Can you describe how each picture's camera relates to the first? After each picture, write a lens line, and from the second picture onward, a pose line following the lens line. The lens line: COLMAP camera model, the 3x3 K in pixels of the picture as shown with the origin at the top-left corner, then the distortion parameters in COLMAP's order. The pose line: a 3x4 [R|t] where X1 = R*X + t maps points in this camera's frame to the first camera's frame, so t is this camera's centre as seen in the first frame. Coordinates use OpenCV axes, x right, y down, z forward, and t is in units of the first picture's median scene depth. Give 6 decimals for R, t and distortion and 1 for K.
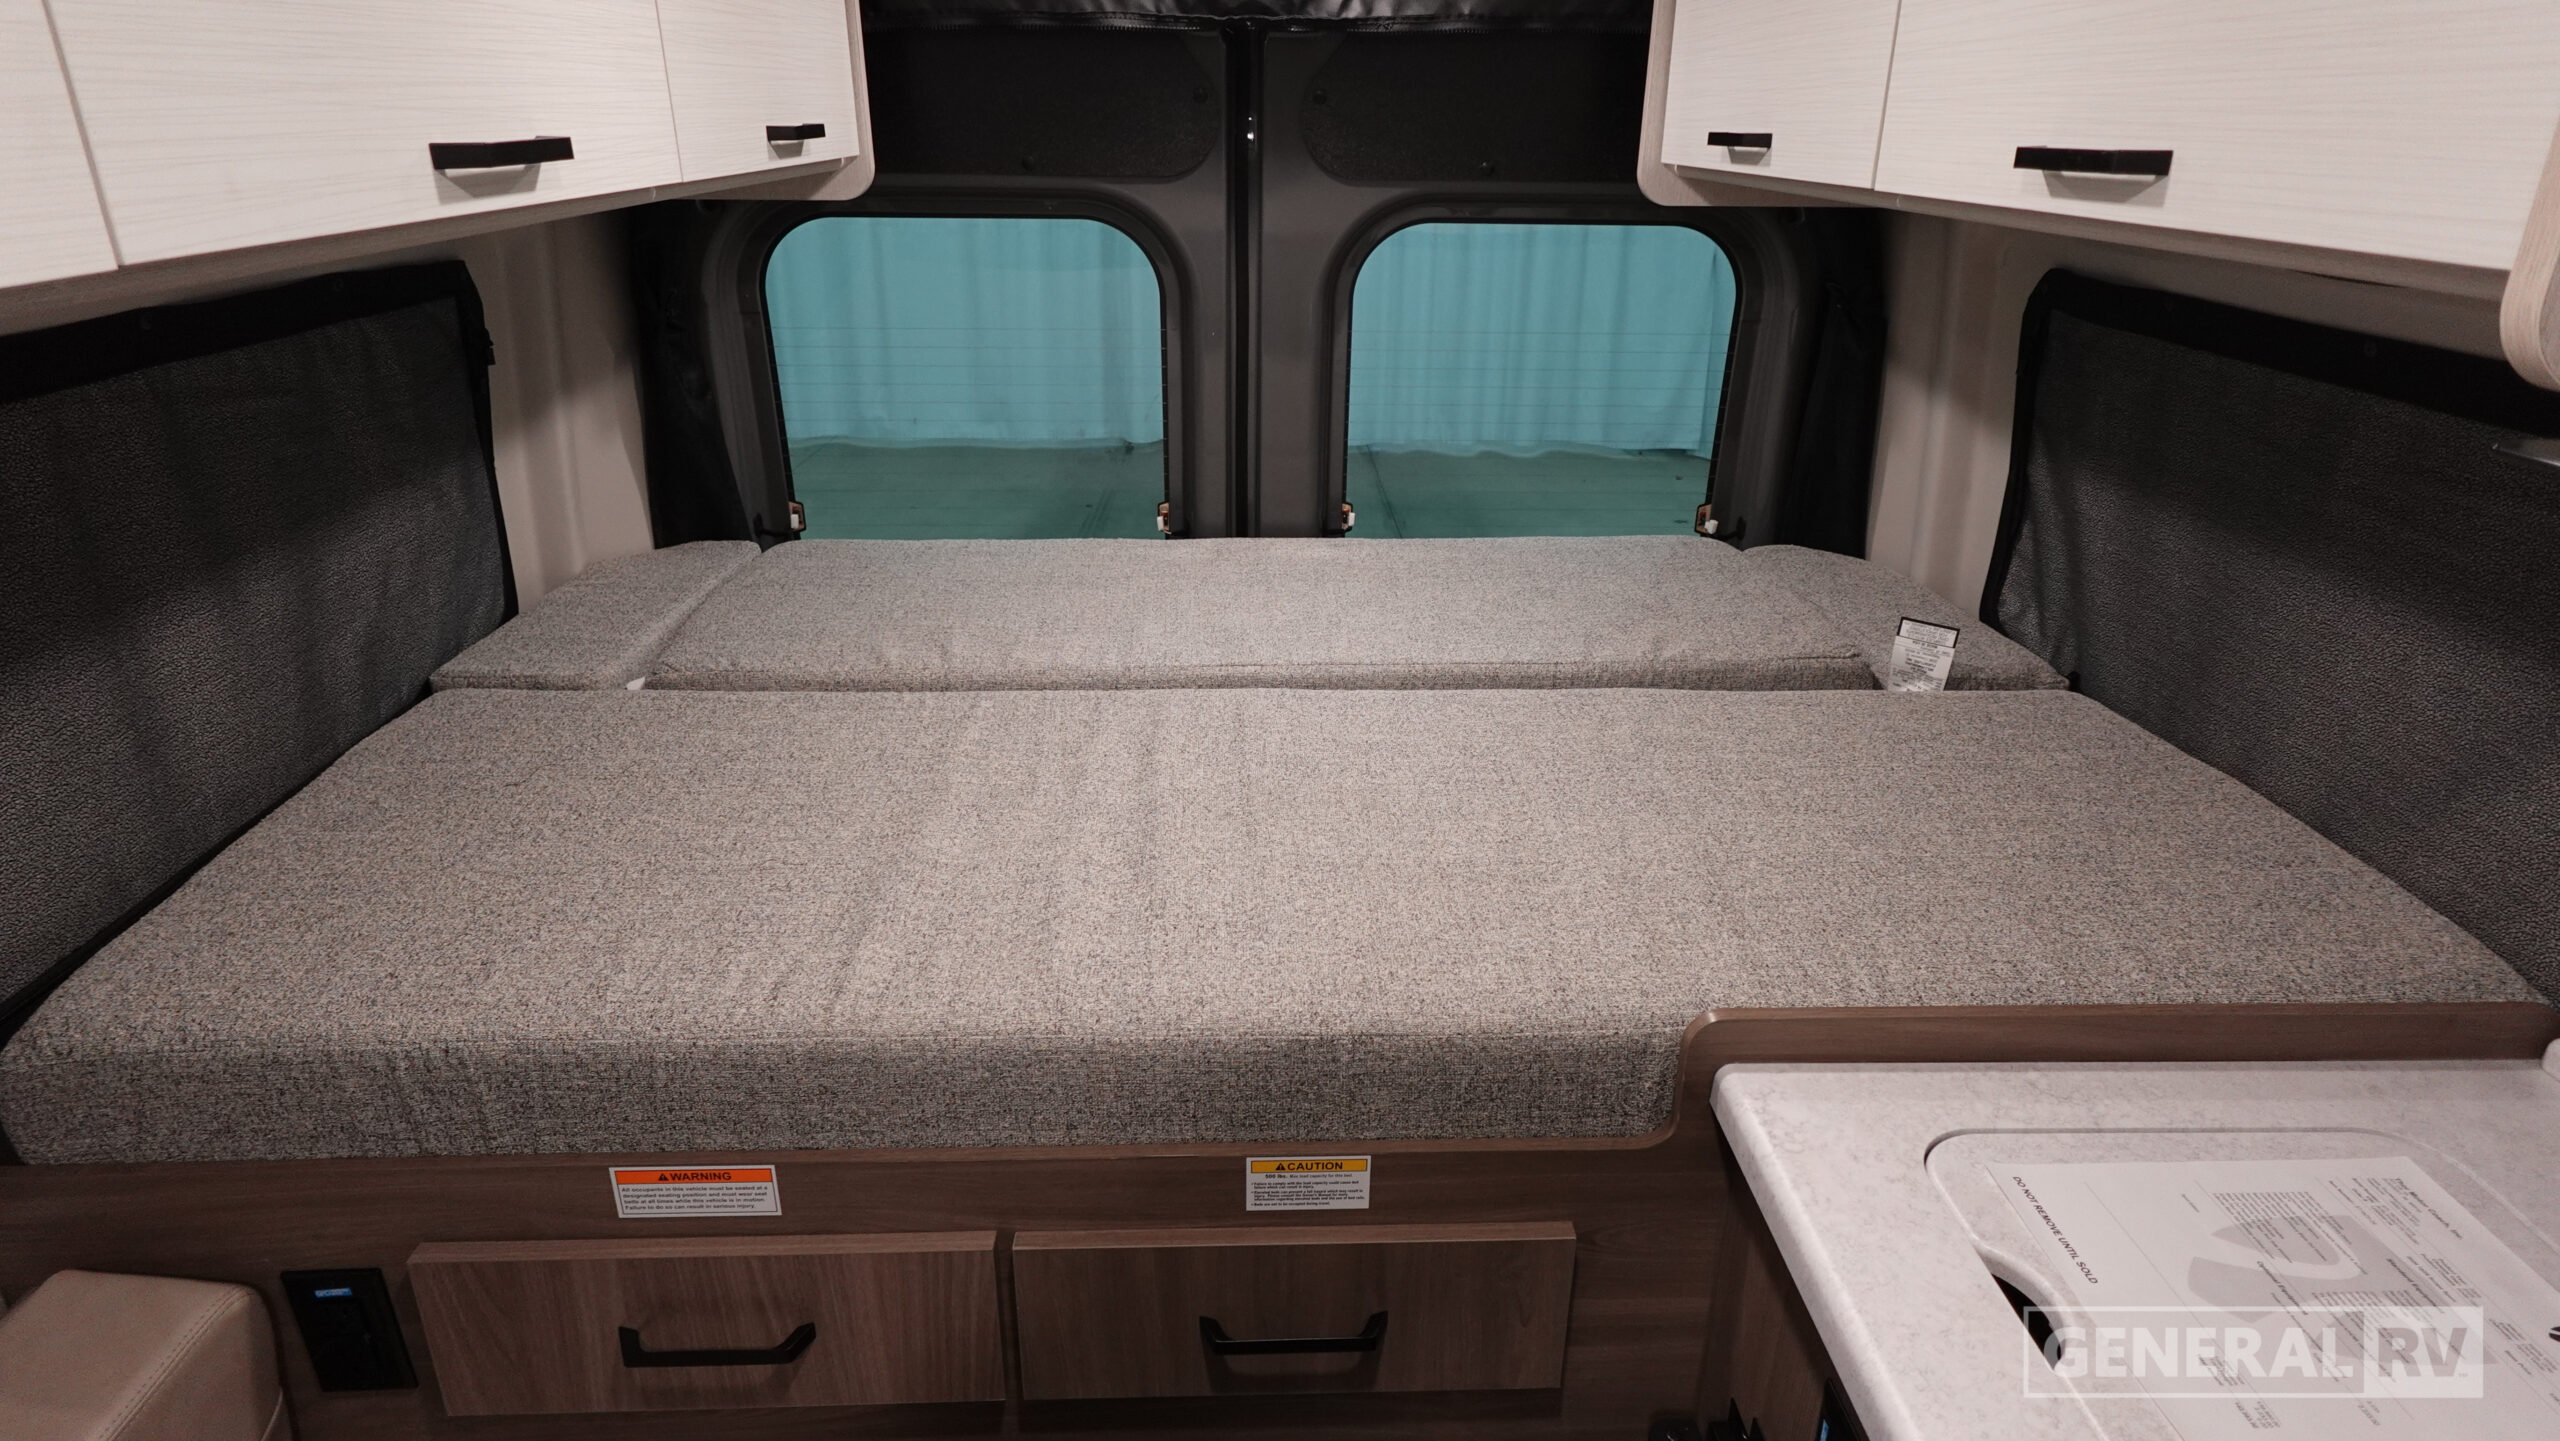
lens RADIAL K [[1464.1, 0, 1289.7], [0, 1464.1, 721.9], [0, 0, 1]] dist [-0.003492, 0.002647]
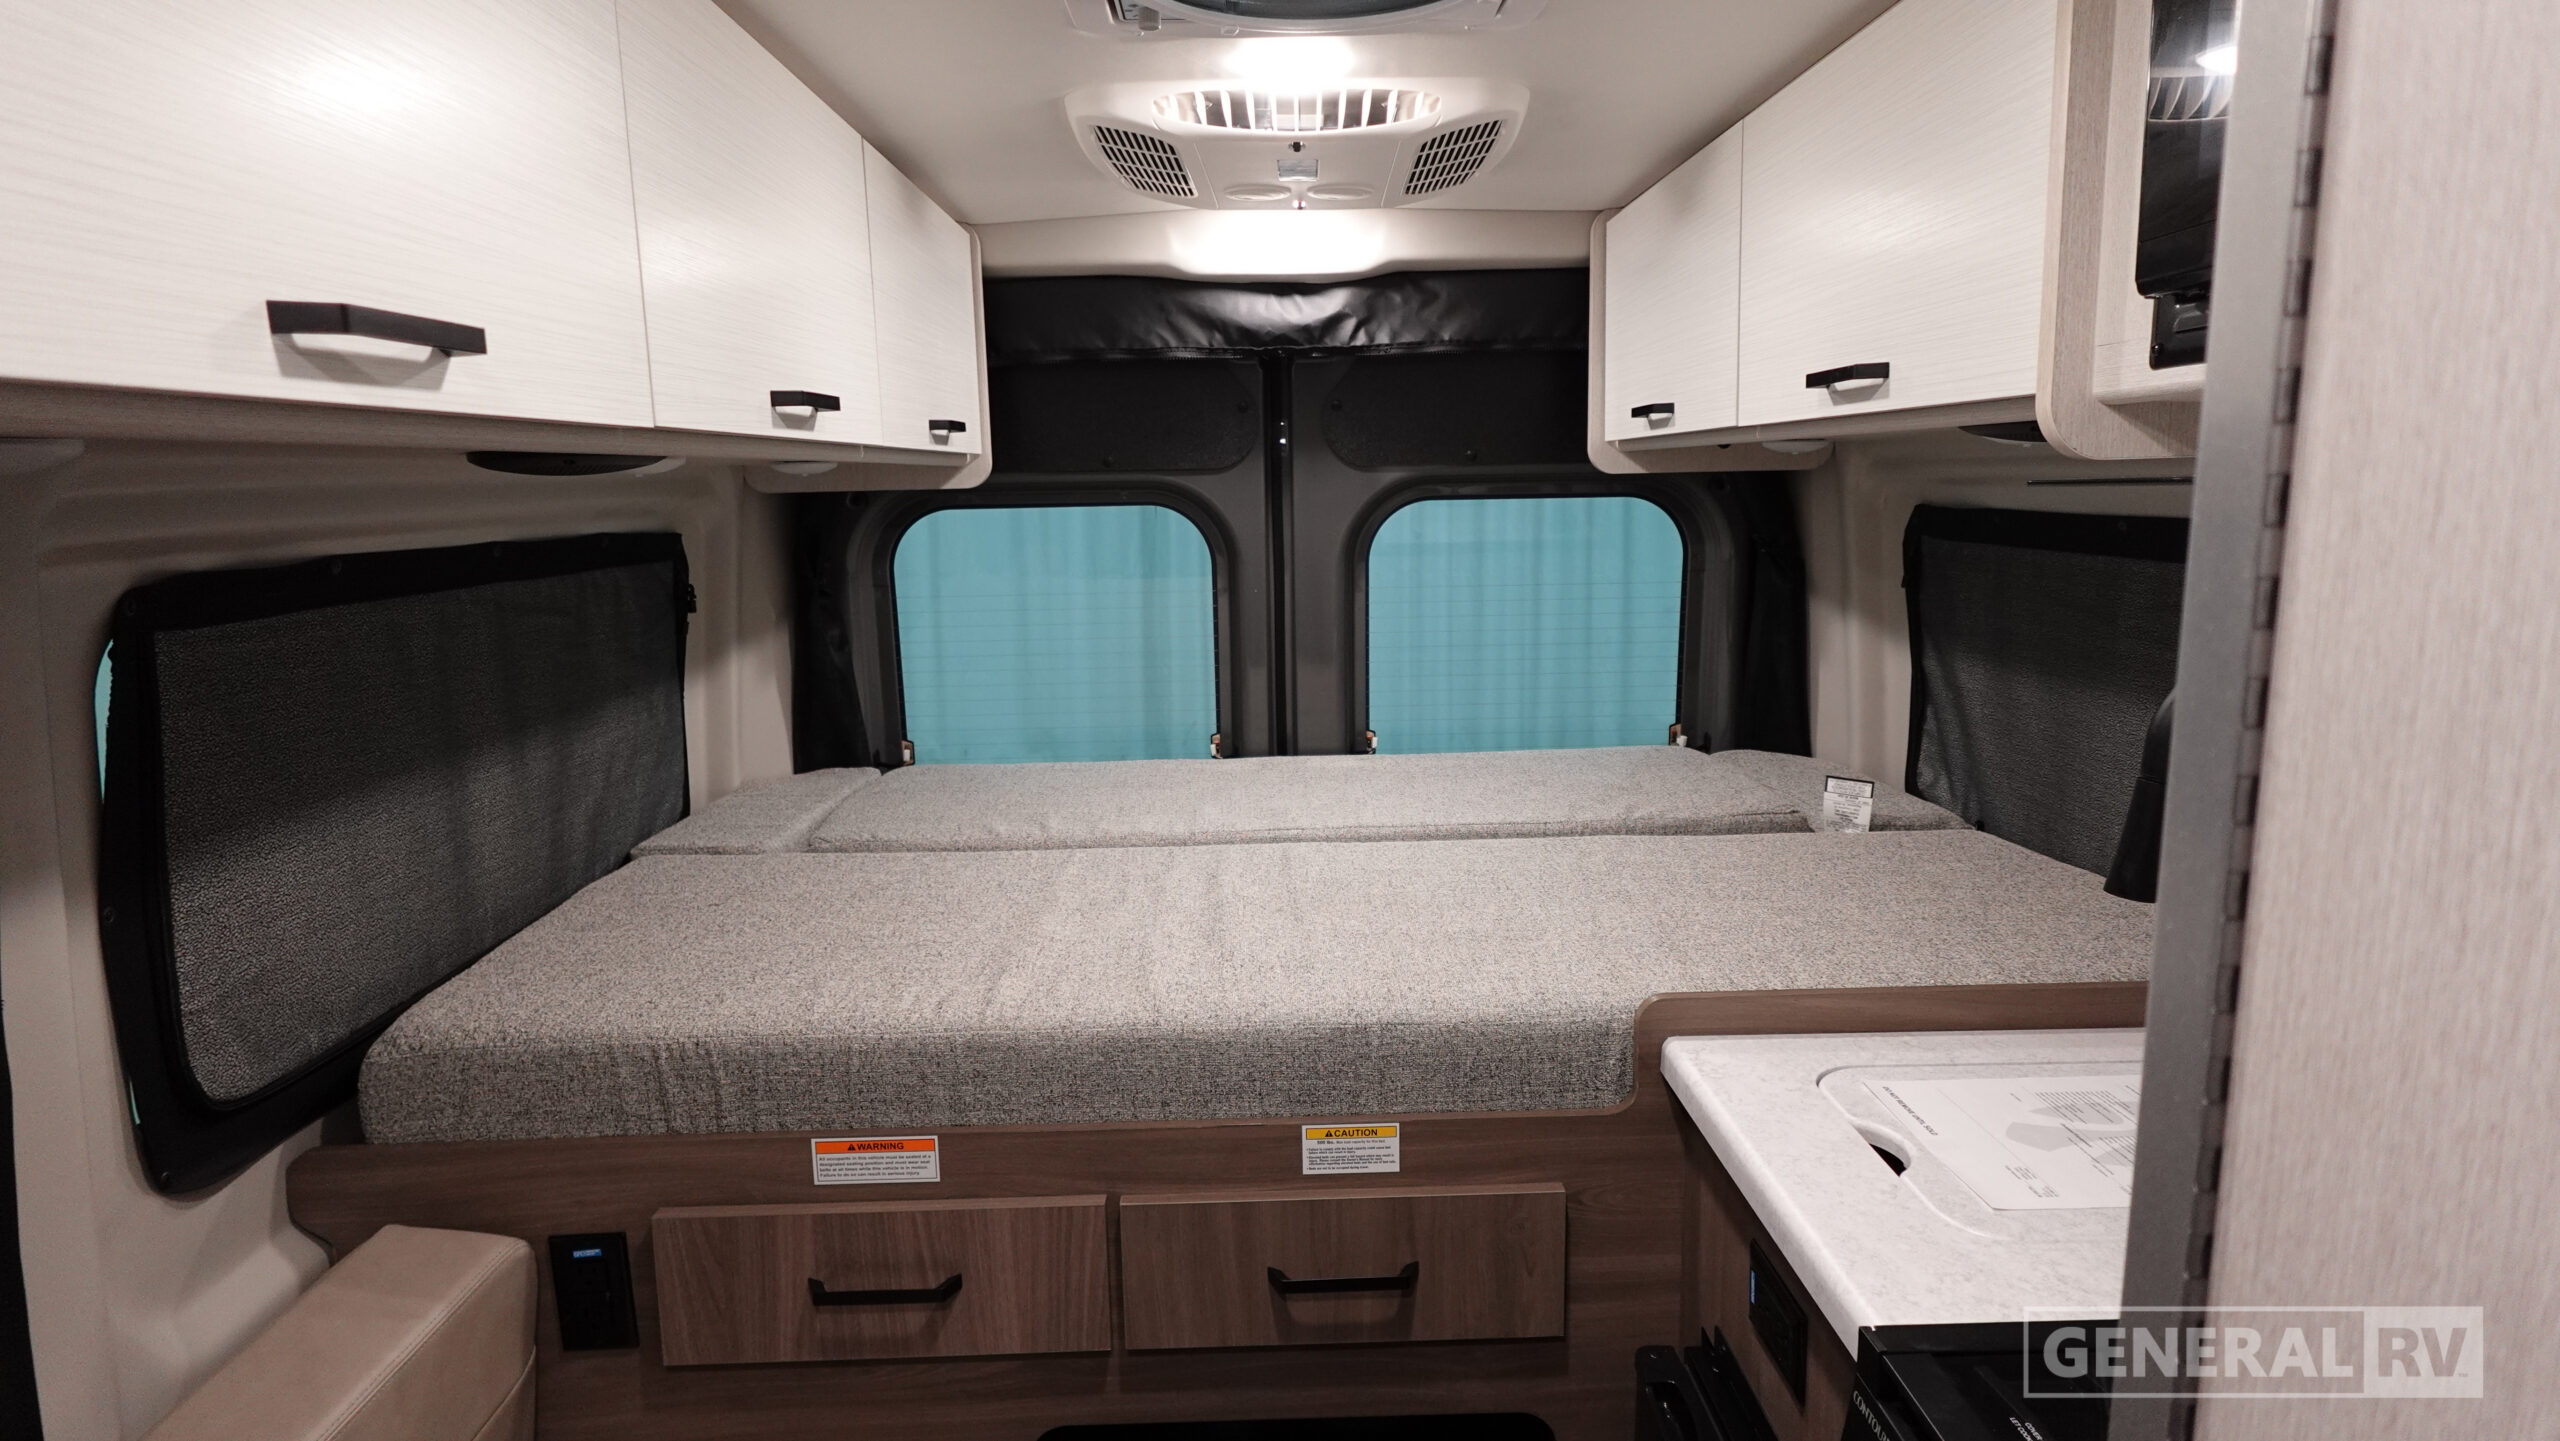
lens RADIAL K [[1464.1, 0, 1289.9], [0, 1464.1, 713.1], [0, 0, 1]] dist [-0.003492, 0.002647]
pose [[0.999419, -0.028139, -0.019240, -0.004973], [0.022801, 0.971409, -0.236315, 0.231909], [0.025340, 0.235739, 0.971486, -0.309569]]
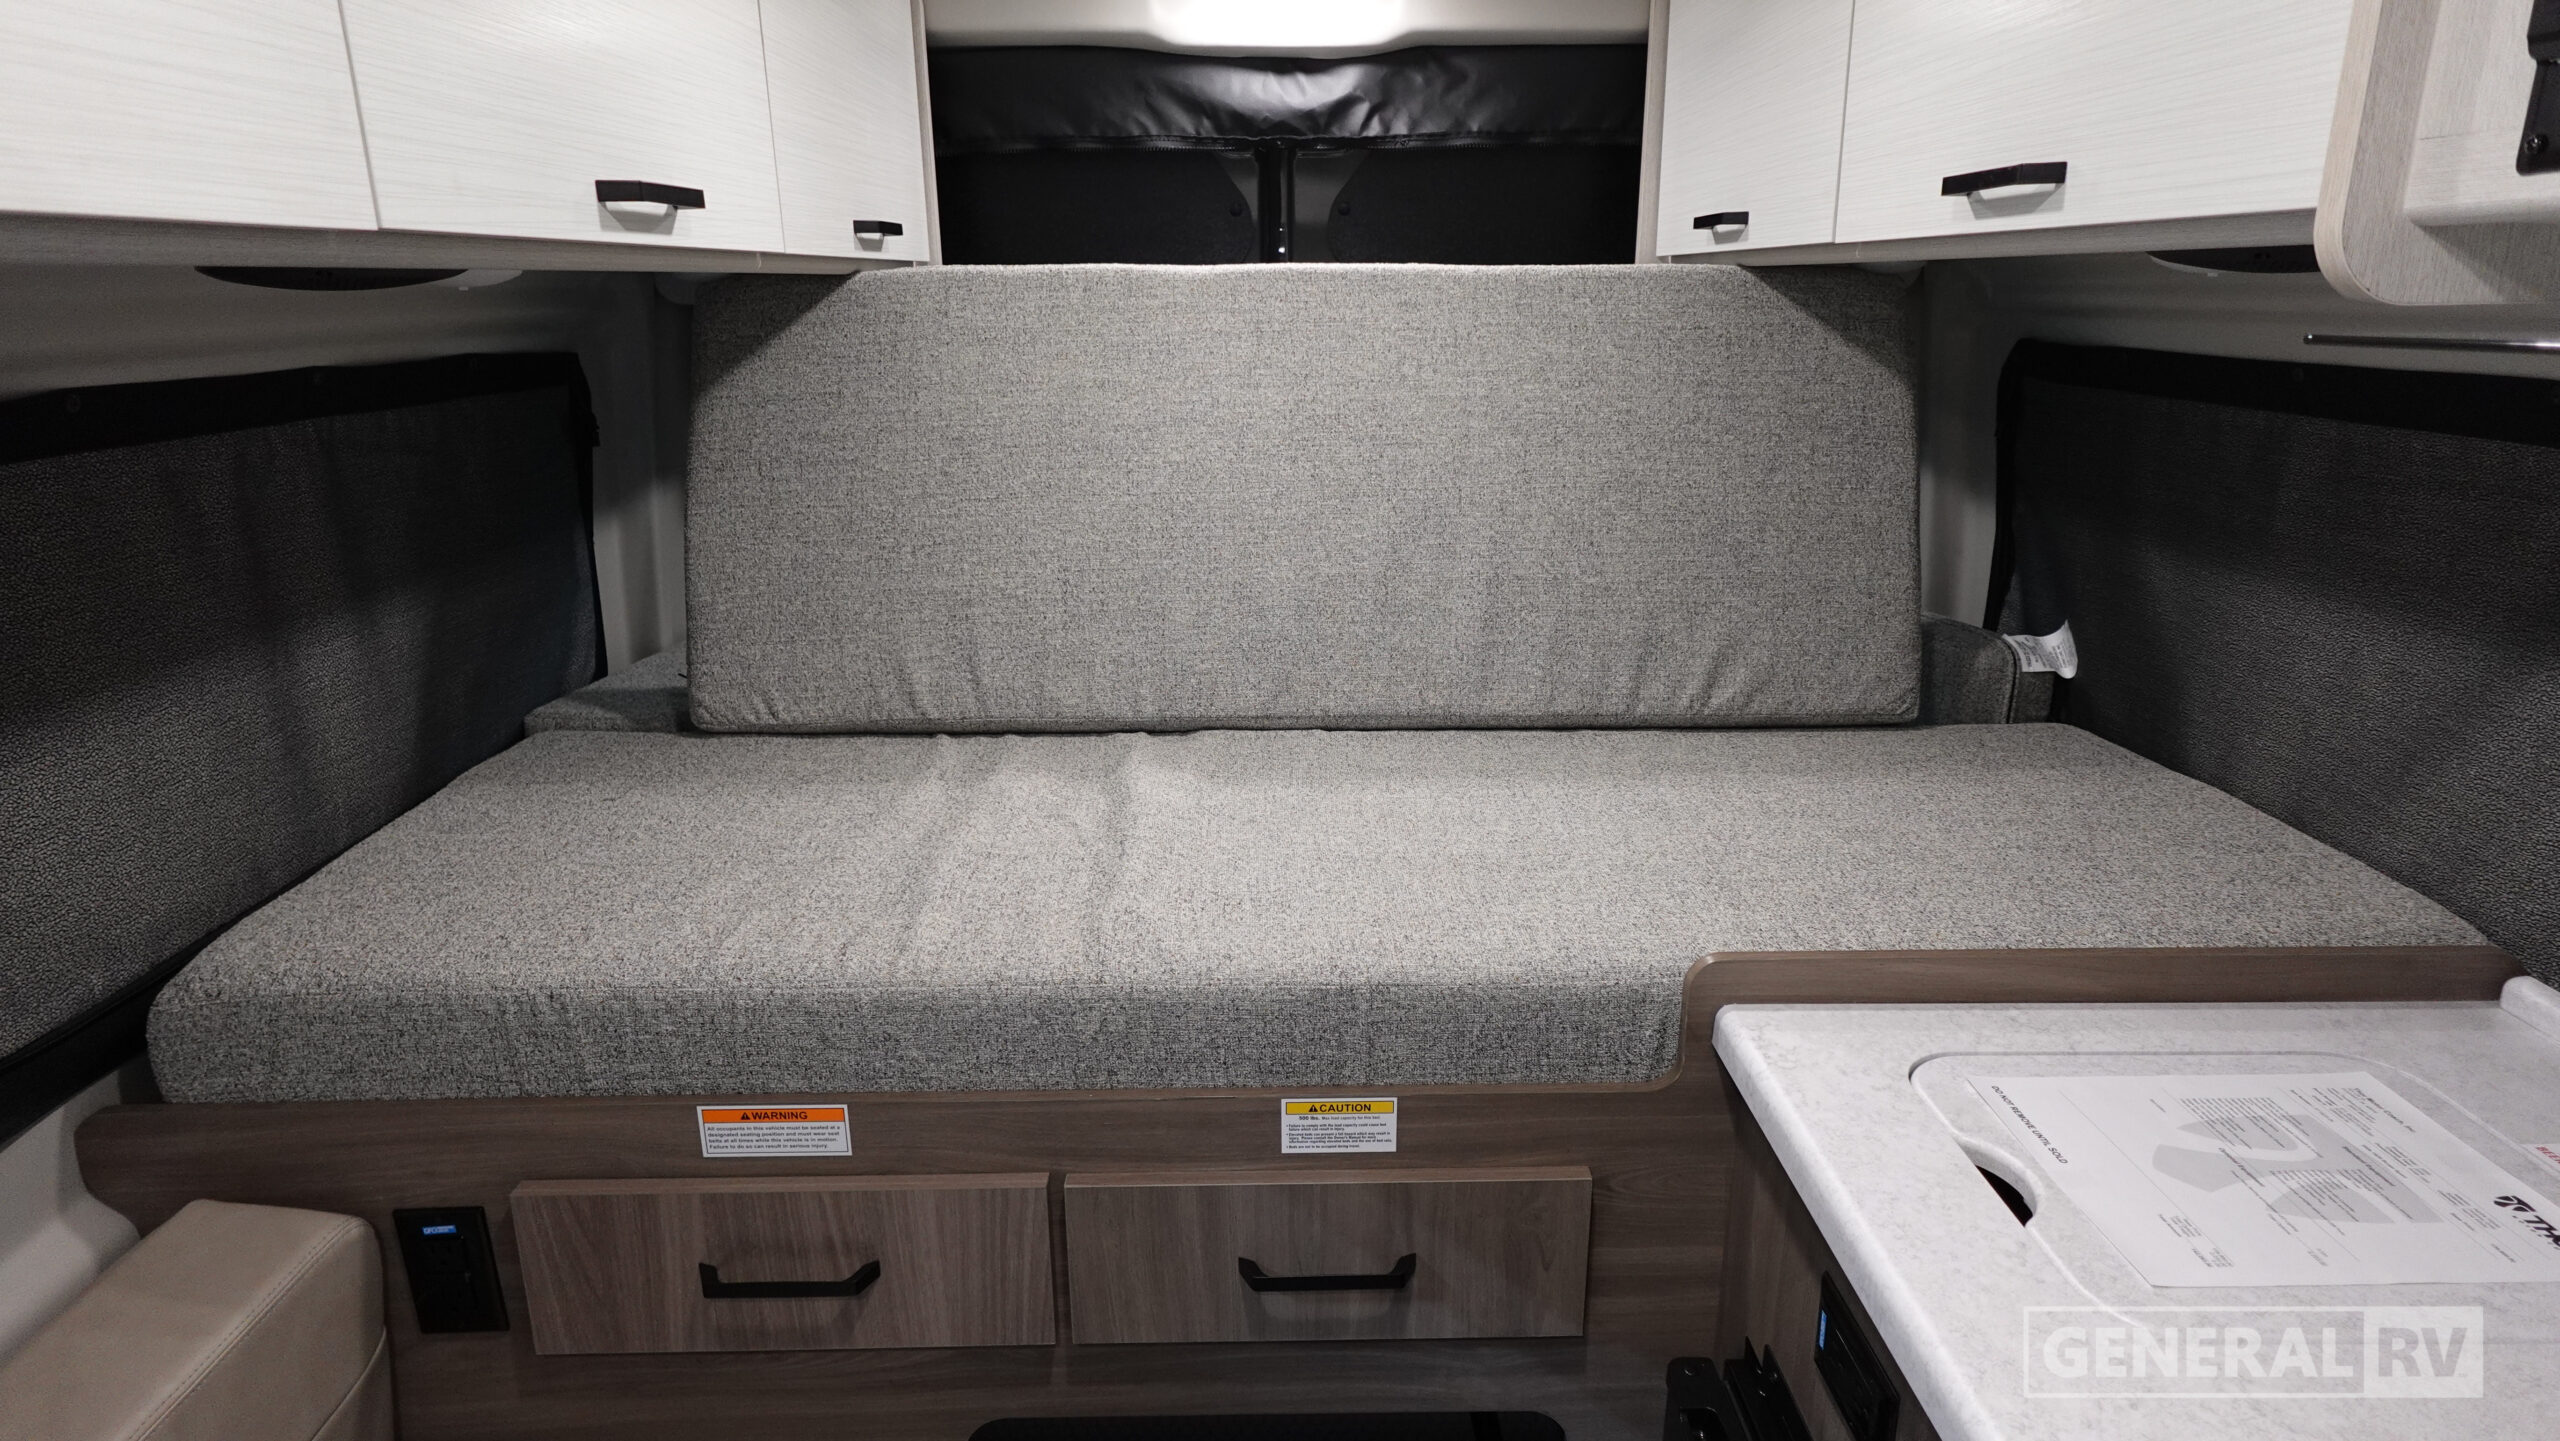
lens RADIAL K [[1464.1, 0, 1288.7], [0, 1464.1, 717.9], [0, 0, 1]] dist [-0.003492, 0.002647]
pose [[0.999620, -0.009903, -0.025736, 0.005992], [0.007023, 0.993946, -0.109649, 0.127630], [0.026666, 0.109426, 0.993637, -0.093872]]
